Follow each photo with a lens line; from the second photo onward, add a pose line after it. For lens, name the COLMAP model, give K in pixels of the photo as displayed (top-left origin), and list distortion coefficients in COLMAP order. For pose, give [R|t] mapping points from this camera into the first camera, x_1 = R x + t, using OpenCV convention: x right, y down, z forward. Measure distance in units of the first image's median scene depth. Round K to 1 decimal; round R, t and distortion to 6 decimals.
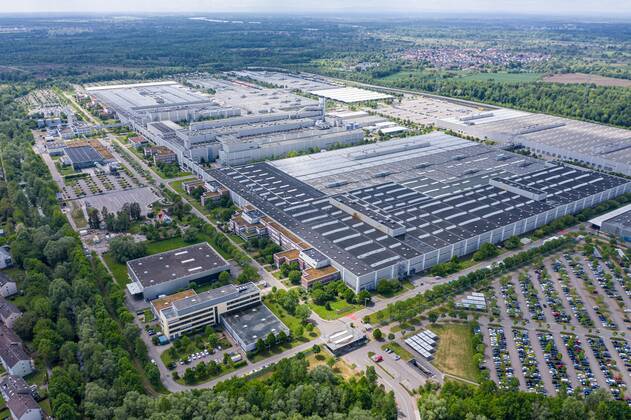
lens RADIAL K [[498.1, 0, 315.5], [0, 498.1, 210.0], [0, 0, 1]] dist [-0.009180, 0.004435]
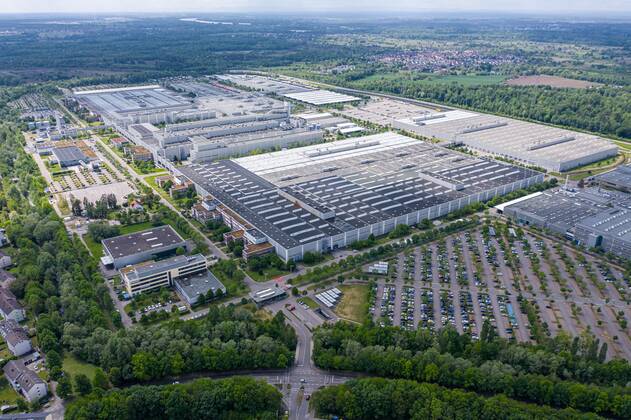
lens RADIAL K [[498.1, 0, 315.5], [0, 498.1, 210.0], [0, 0, 1]] dist [-0.009180, 0.004435]
pose [[0.999915, -0.007269, 0.010862, 0.086261], [0.007257, 0.999973, 0.001119, 0.020564], [-0.010870, -0.001040, 0.999940, -0.147453]]
